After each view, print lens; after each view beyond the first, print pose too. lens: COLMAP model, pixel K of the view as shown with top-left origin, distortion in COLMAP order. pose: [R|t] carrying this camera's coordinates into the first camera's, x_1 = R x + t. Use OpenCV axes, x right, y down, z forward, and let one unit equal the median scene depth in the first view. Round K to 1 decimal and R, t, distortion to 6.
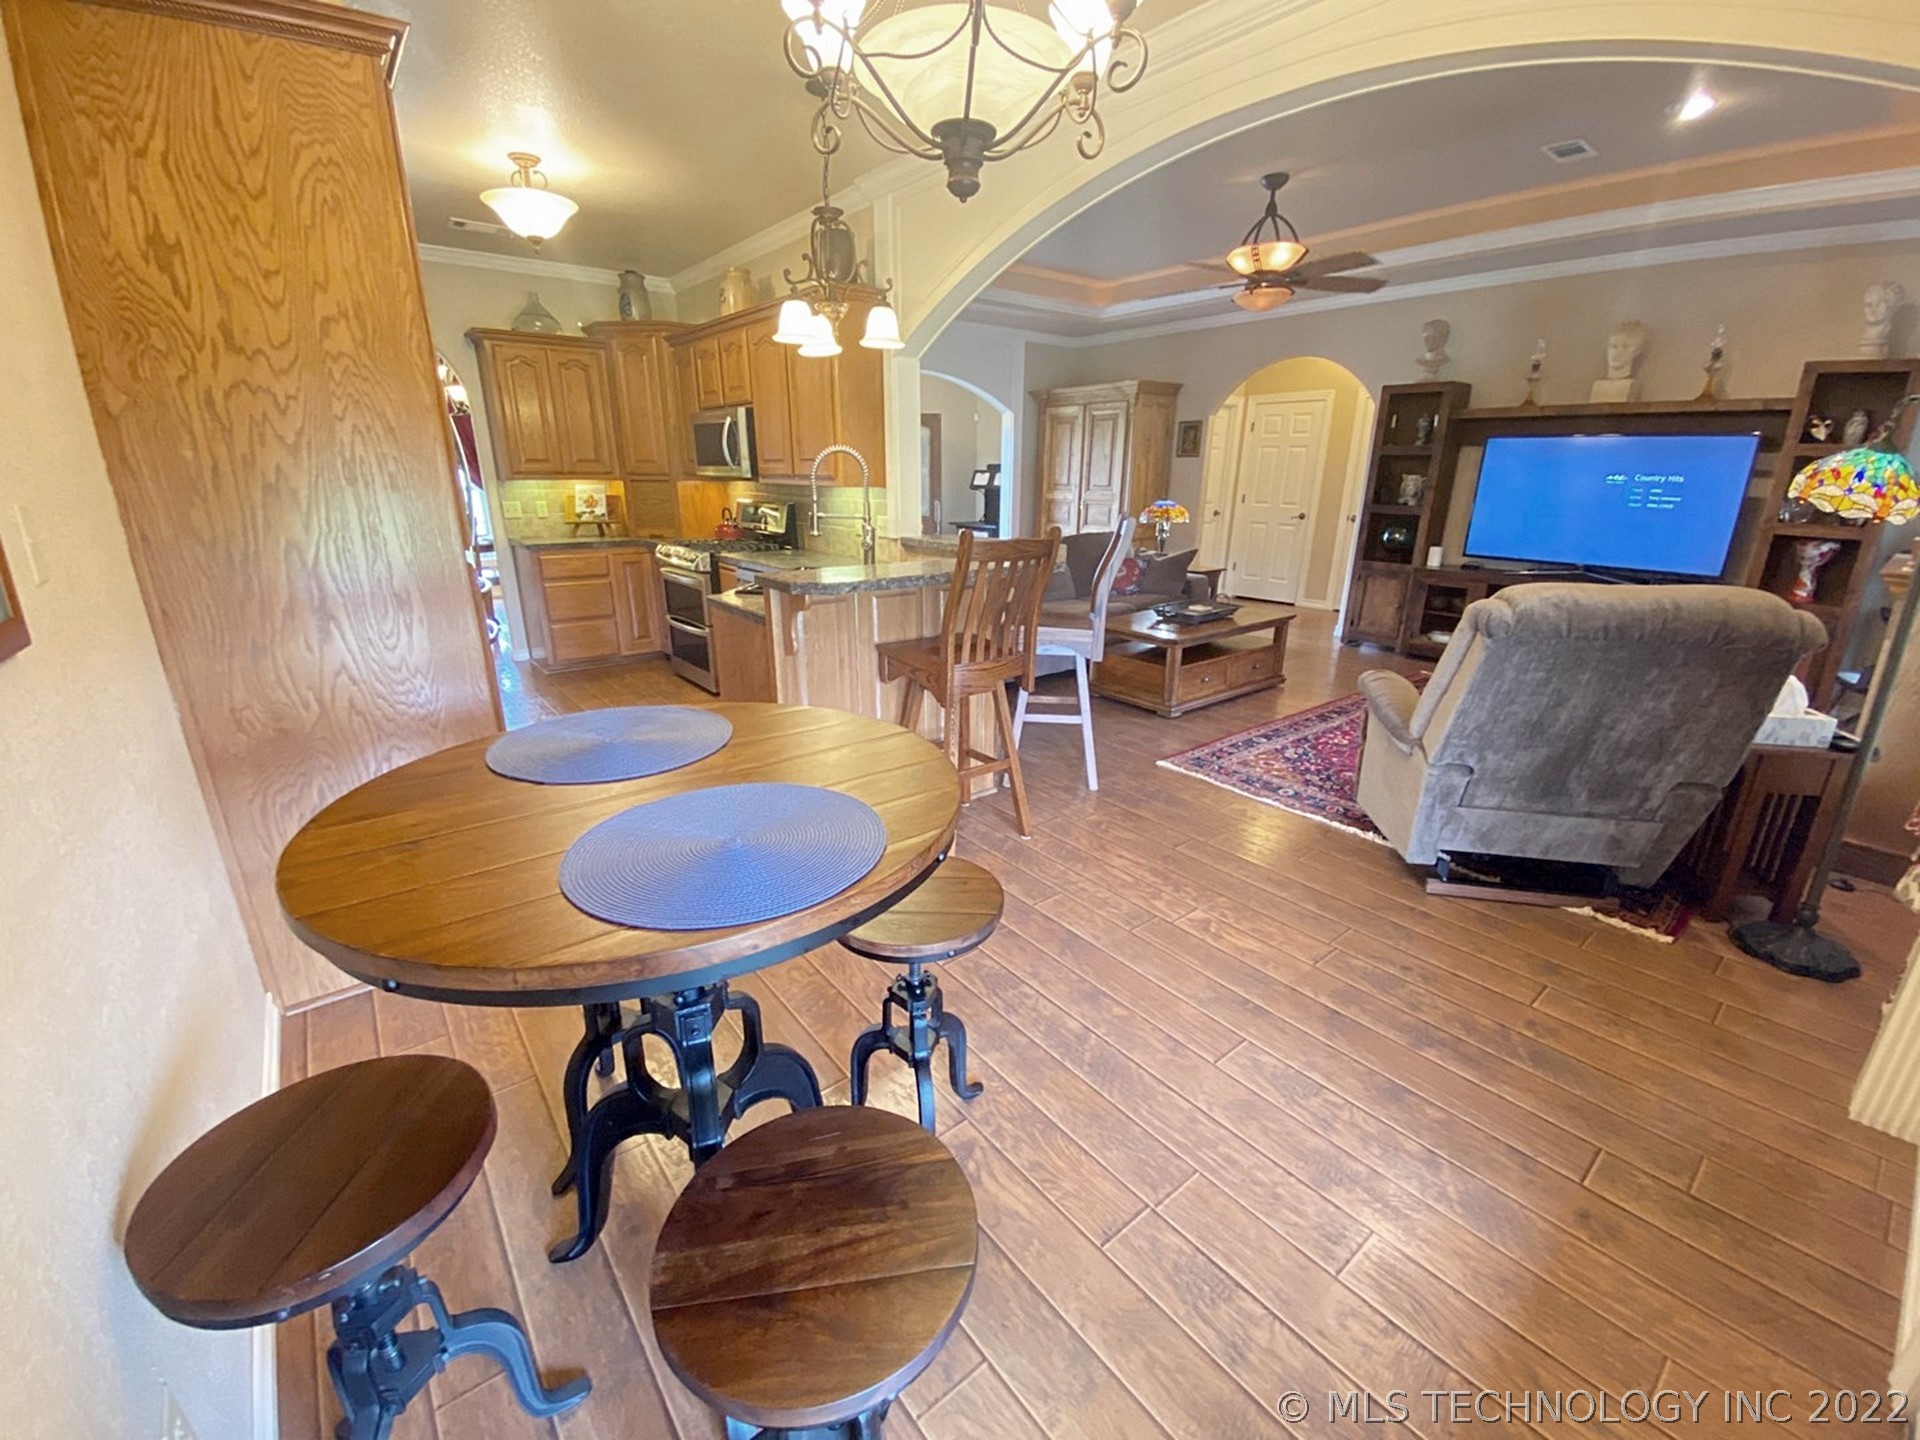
lens RADIAL K [[787.8, 0, 955.3], [0, 787.8, 728.5], [0, 0, 1]] dist [-0.004437, -0.011002]
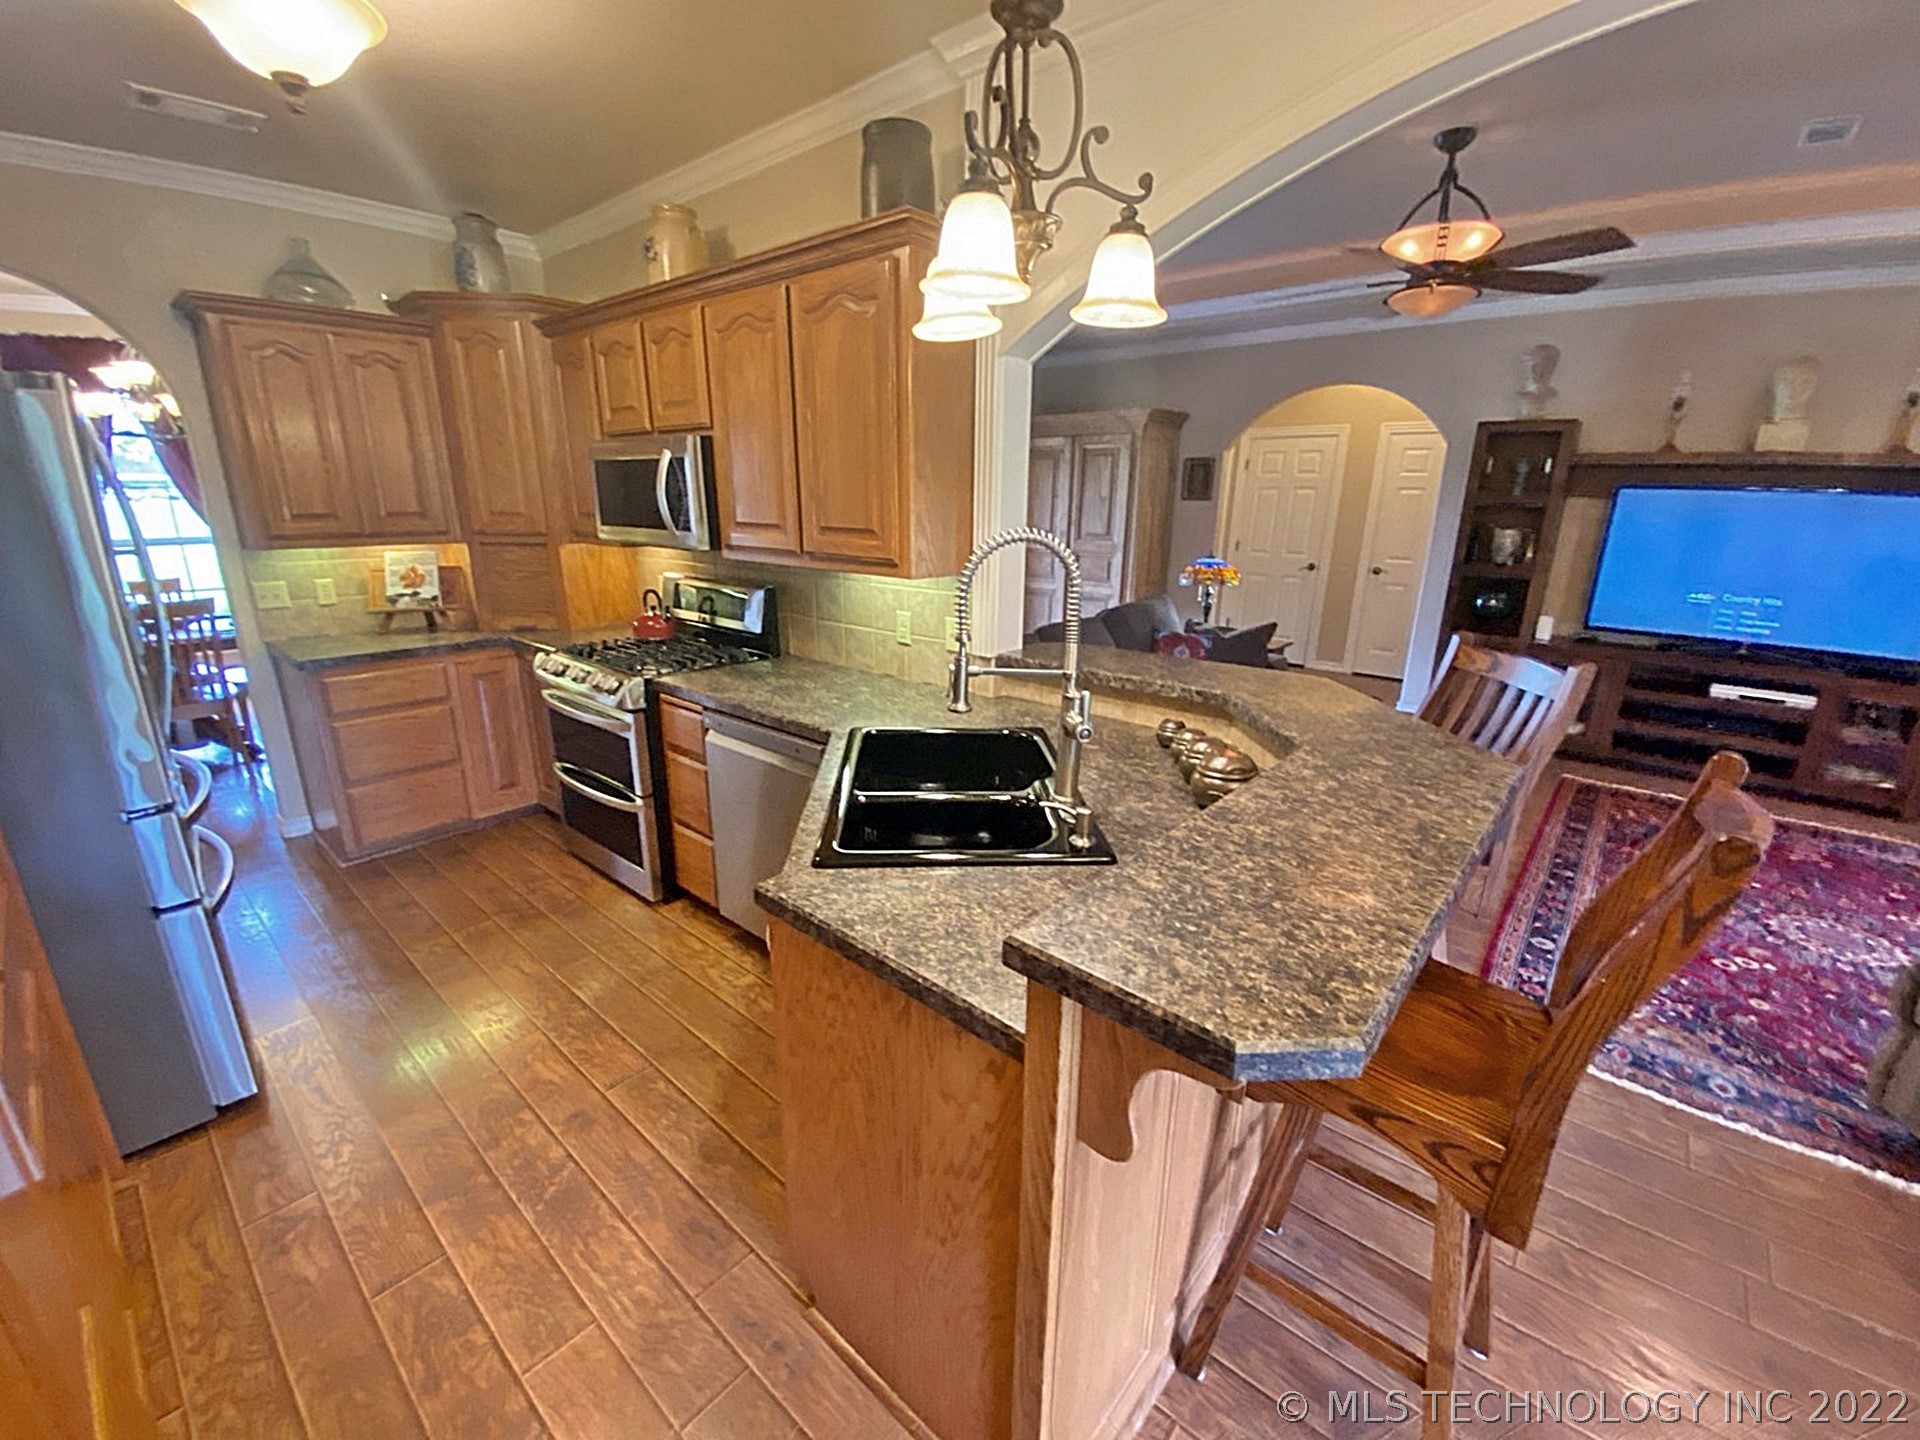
lens RADIAL K [[787.8, 0, 951.9], [0, 787.8, 725.9], [0, 0, 1]] dist [-0.004437, -0.011002]
pose [[0.982797, -0.047432, 0.178493, -0.169610], [0.052971, 0.998247, -0.026397, -0.140986], [-0.176928, 0.035398, 0.983587, 0.336895]]
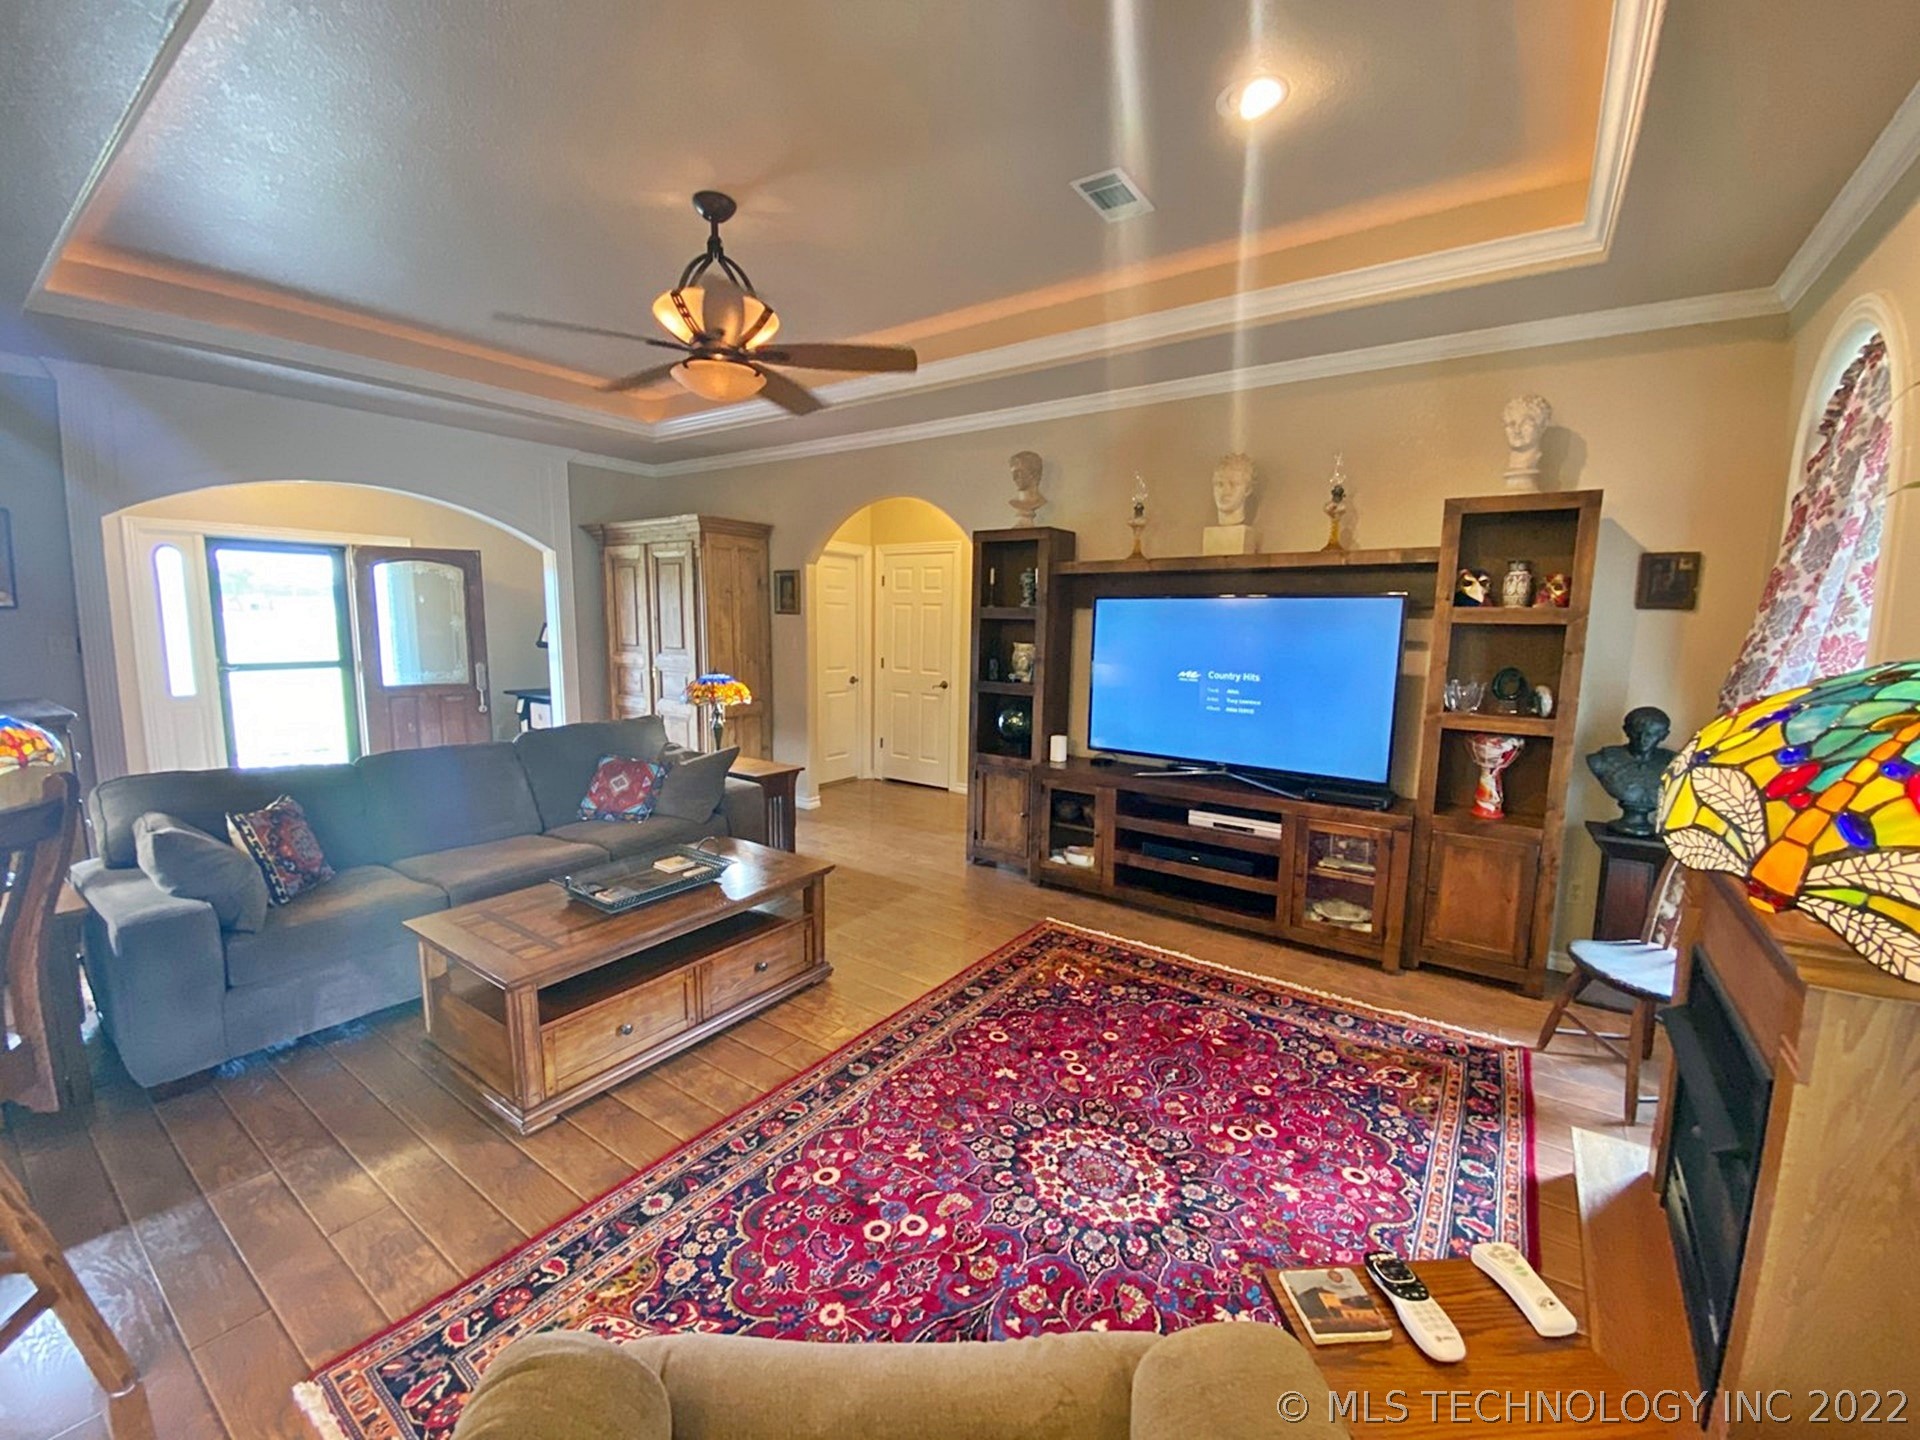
lens RADIAL K [[787.8, 0, 959.7], [0, 787.8, 714.4], [0, 0, 1]] dist [-0.004437, -0.011002]
pose [[0.955315, -0.020936, 0.294848, 0.335886], [0.078445, 0.979678, -0.184602, -0.133637], [-0.284991, 0.199483, 0.937543, 0.356101]]
